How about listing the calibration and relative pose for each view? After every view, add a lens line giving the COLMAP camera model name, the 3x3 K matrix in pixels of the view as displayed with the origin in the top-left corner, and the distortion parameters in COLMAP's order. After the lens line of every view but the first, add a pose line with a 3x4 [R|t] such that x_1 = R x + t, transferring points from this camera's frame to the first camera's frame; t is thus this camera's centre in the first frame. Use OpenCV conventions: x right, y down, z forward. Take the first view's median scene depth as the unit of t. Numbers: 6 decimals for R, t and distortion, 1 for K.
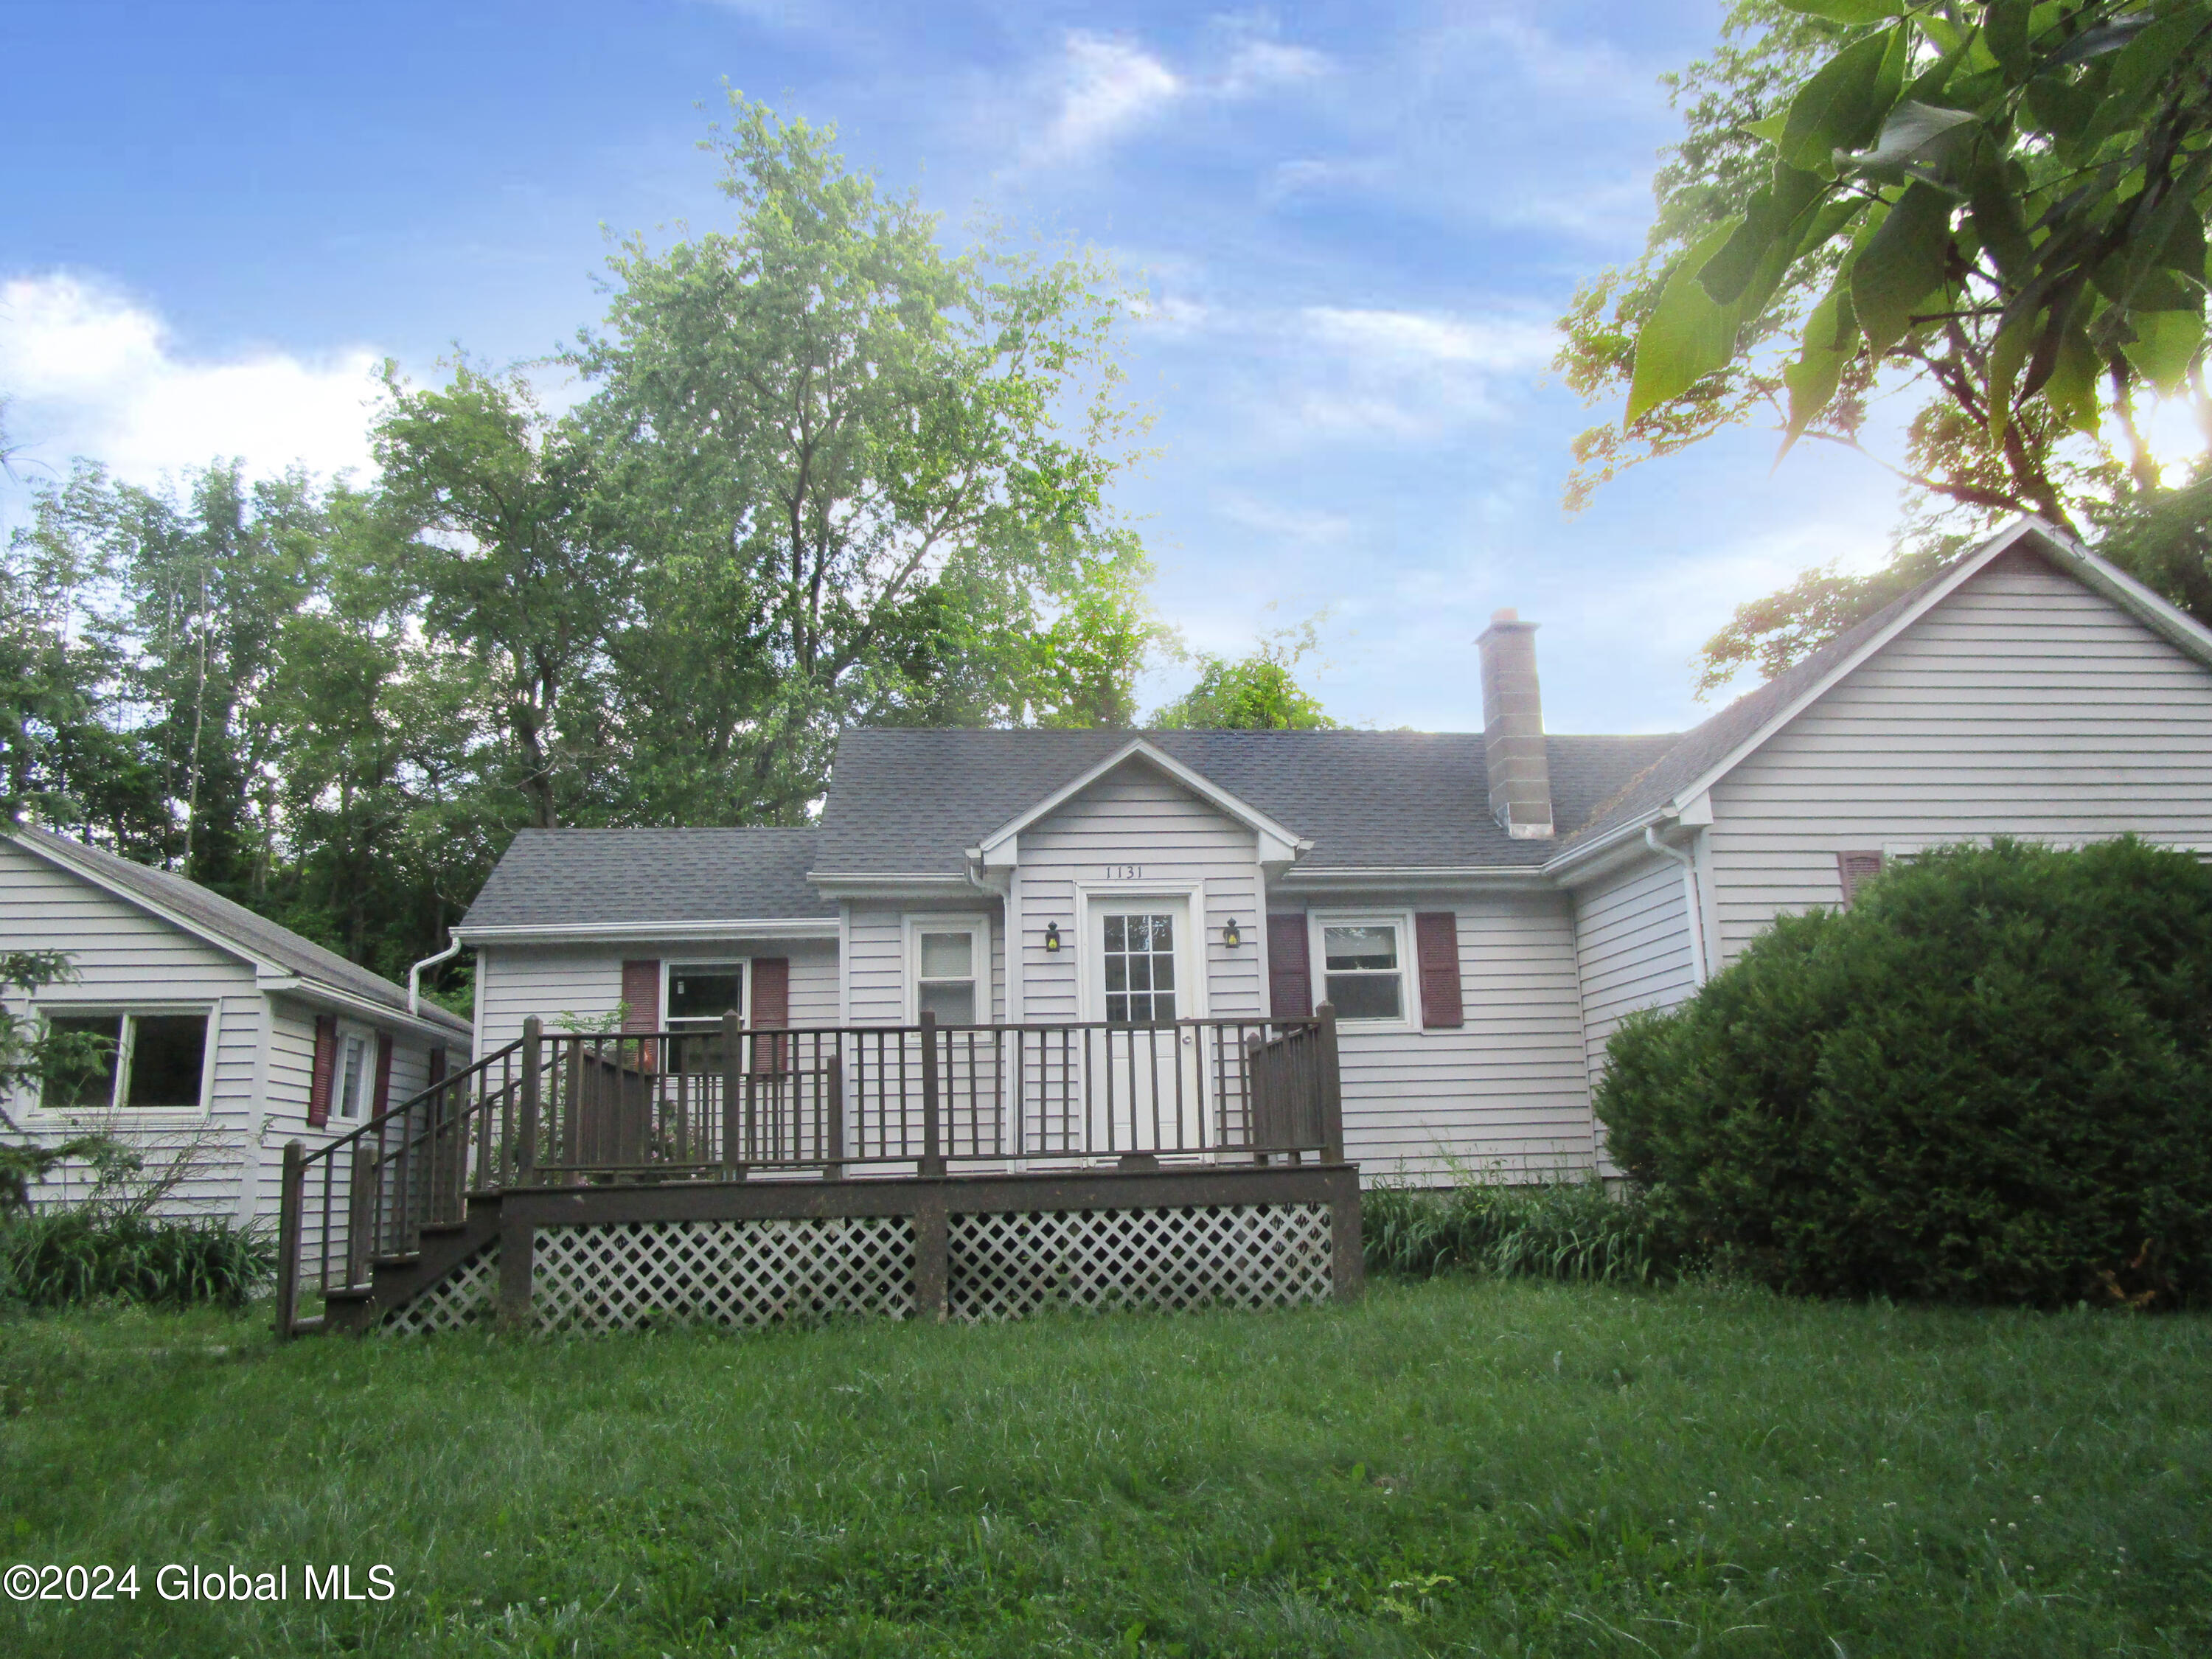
lens RADIAL K [[1583.1, 0, 1106.0], [0, 1583.1, 829.5], [0, 0, 1]] dist [-0.046861, -0.001634]
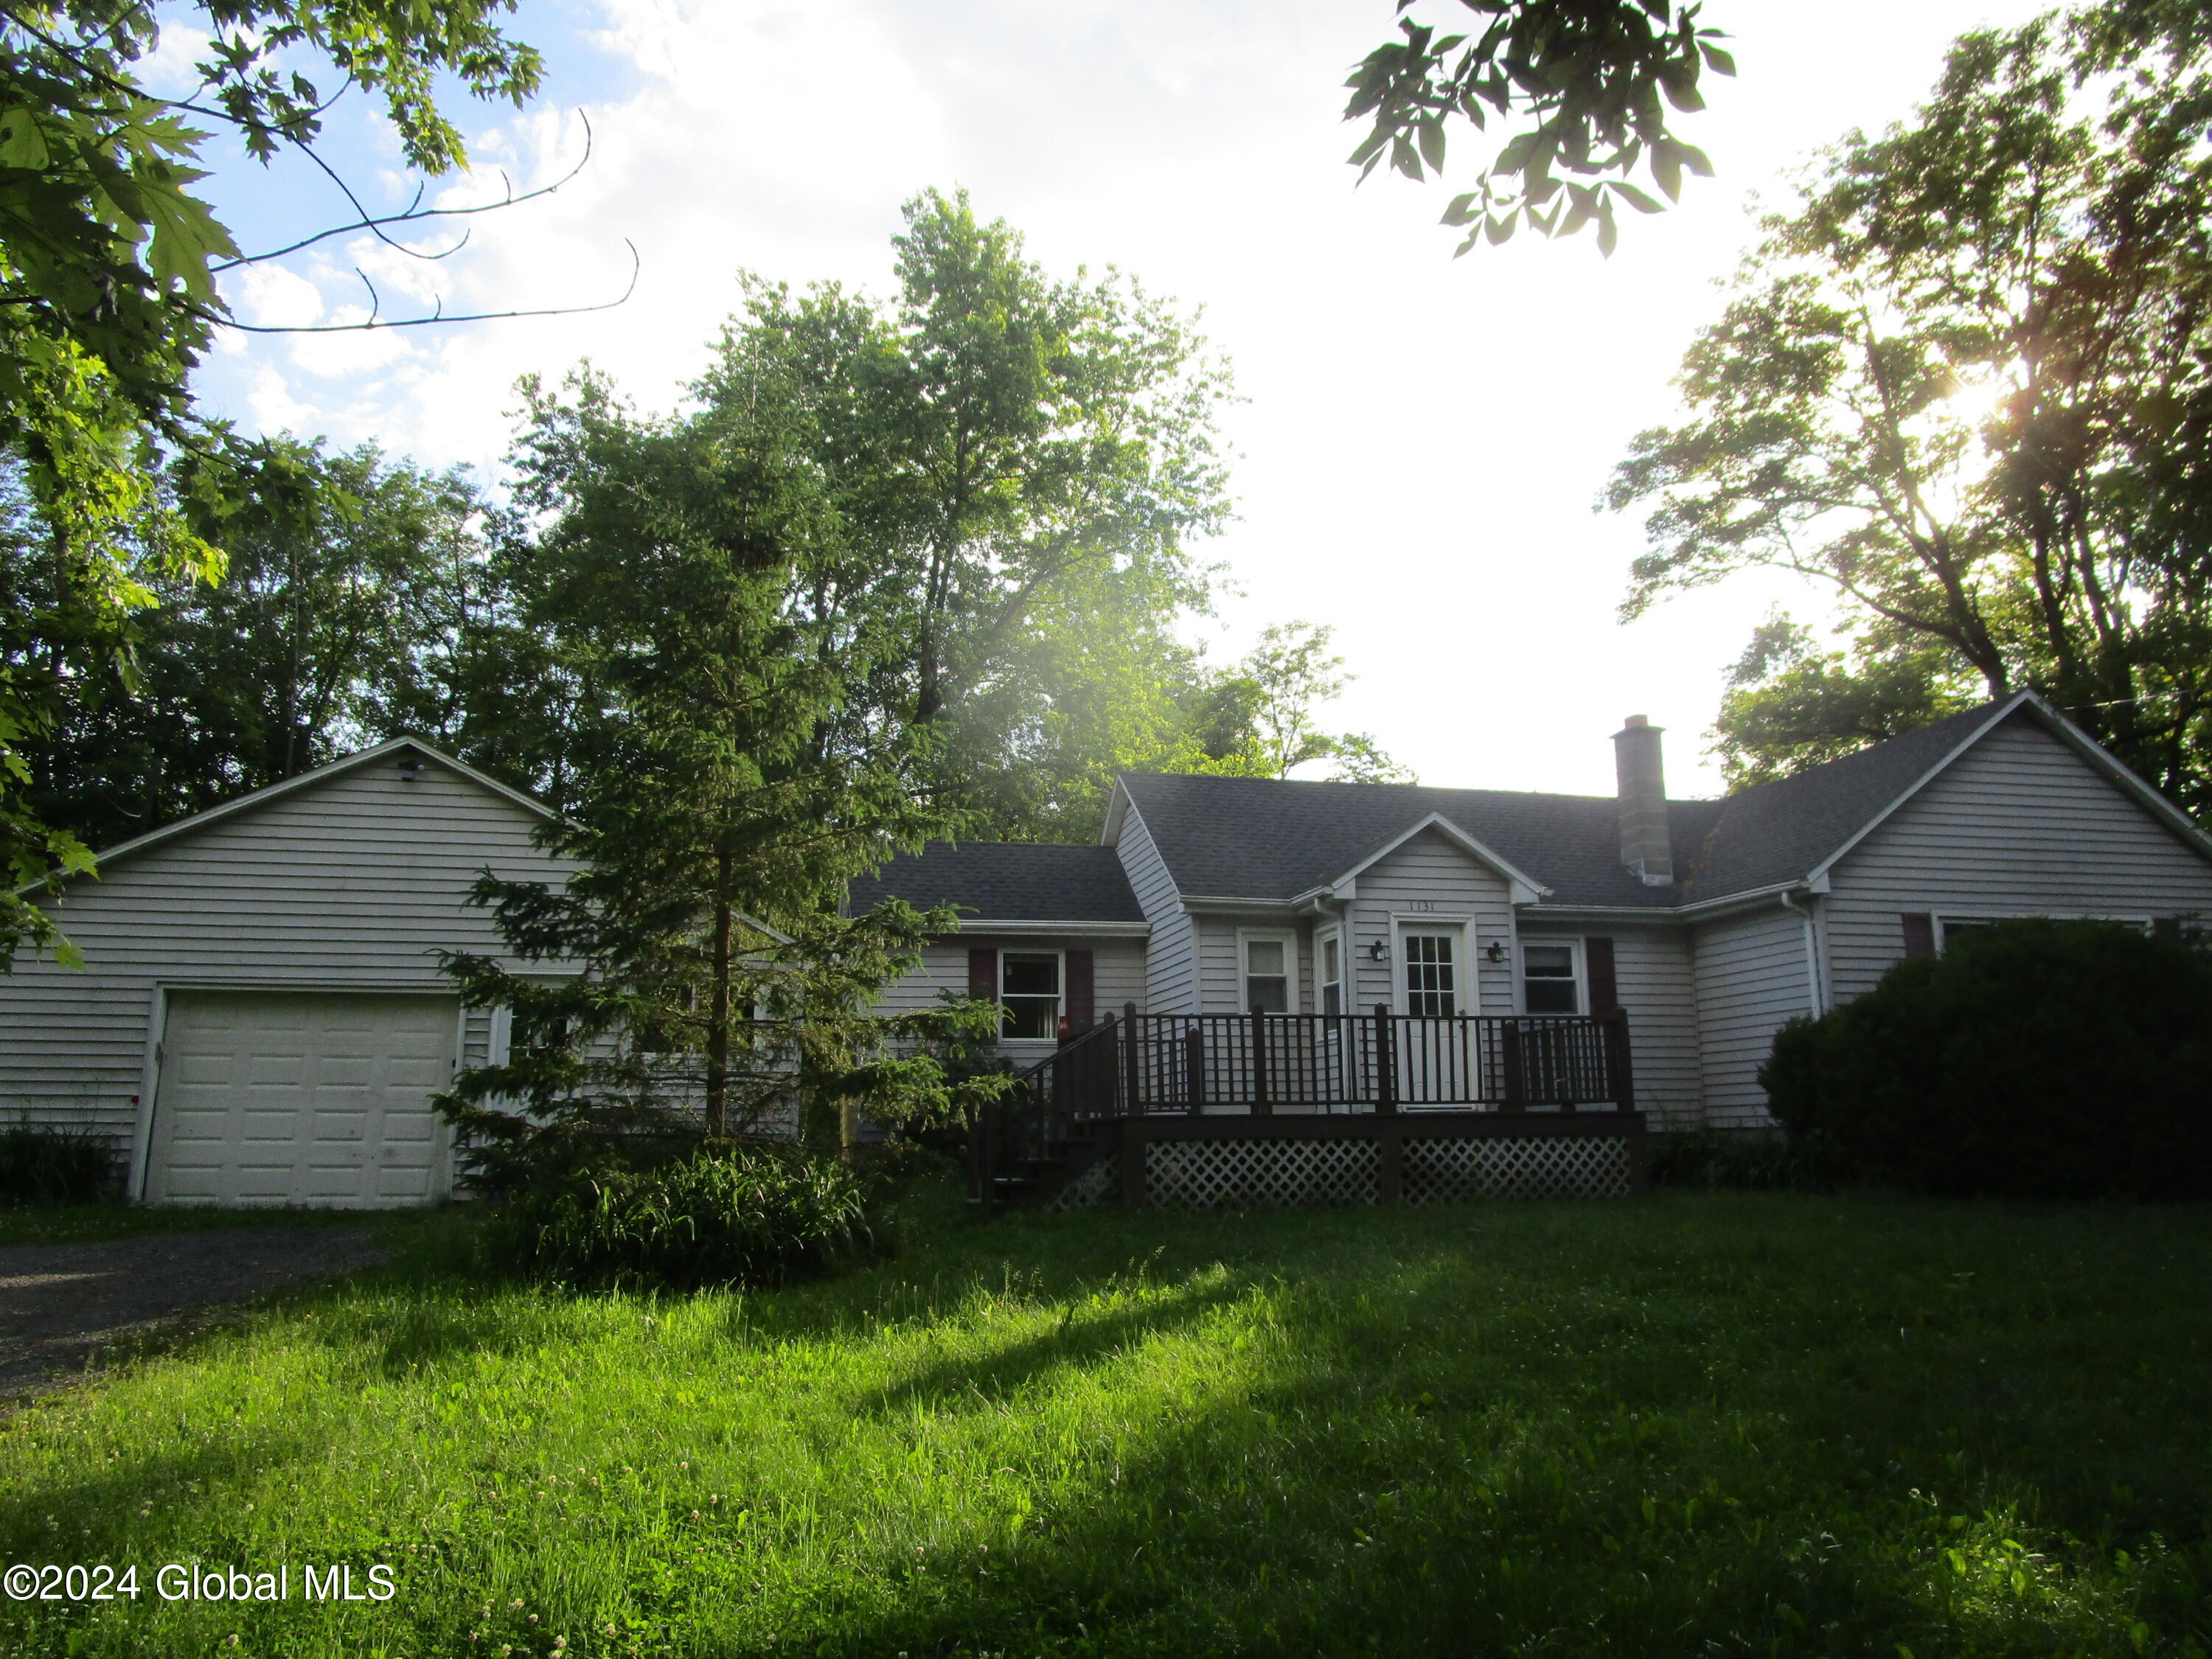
lens RADIAL K [[1559.7, 0, 1106.0], [0, 1559.7, 829.5], [0, 0, 1]] dist [-0.065122, 0.001306]
pose [[0.994014, 0.044384, 0.099828, -0.414407], [-0.046335, 0.998776, 0.017312, -0.052870], [-0.098937, -0.021834, 0.994854, -0.356138]]
